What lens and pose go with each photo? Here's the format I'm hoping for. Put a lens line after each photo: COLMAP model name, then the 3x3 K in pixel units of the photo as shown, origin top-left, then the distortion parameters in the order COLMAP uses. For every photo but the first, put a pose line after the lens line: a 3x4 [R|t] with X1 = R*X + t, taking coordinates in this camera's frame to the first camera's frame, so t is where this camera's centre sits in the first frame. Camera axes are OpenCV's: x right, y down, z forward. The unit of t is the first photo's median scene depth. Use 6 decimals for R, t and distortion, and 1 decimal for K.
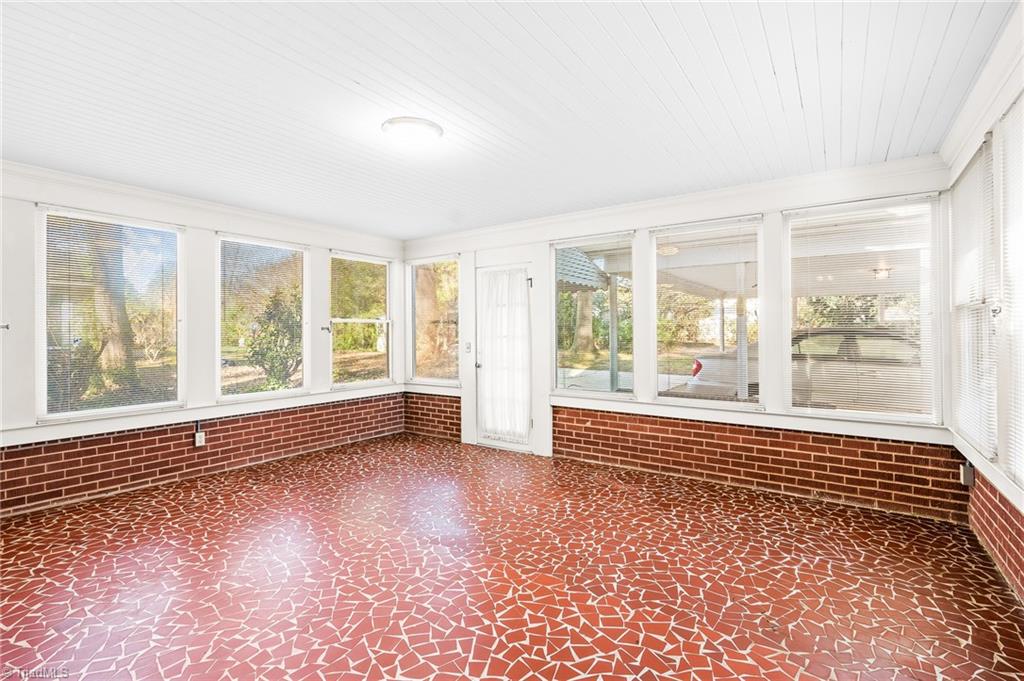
lens RADIAL K [[465.2, 0, 516.0], [0, 465.2, 337.3], [0, 0, 1]] dist [-0.008694, 0.002742]
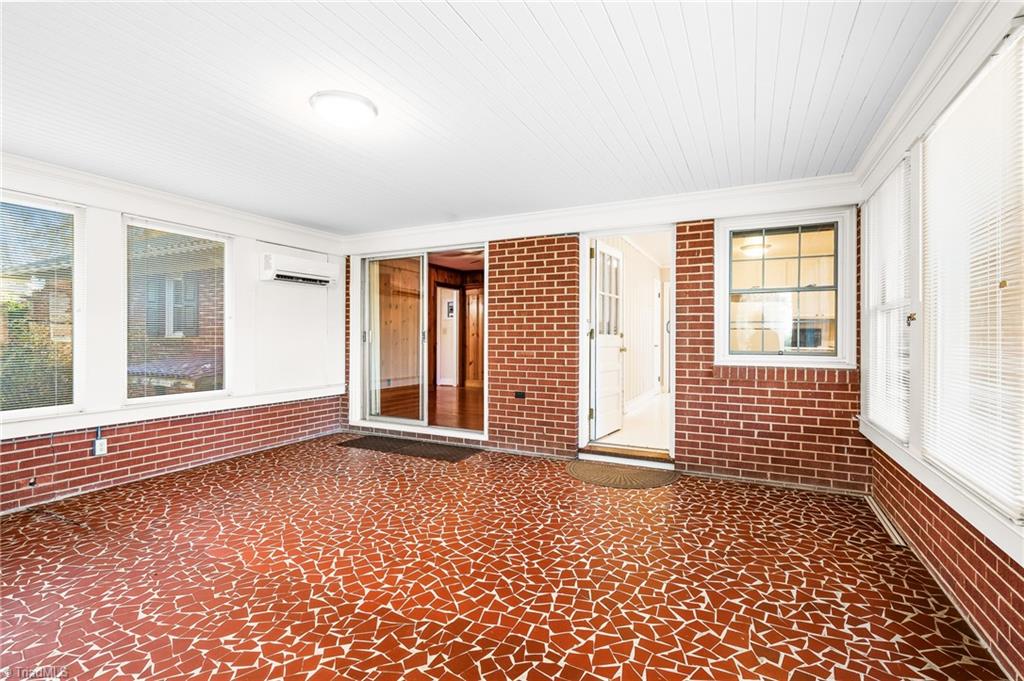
lens RADIAL K [[465.2, 0, 511.2], [0, 465.2, 335.8], [0, 0, 1]] dist [-0.008694, 0.002742]
pose [[-0.990523, 0.002459, -0.137326, -0.444195], [0.002066, 0.999993, 0.003007, 0.006694], [0.137332, 0.002695, -0.990521, 2.067468]]
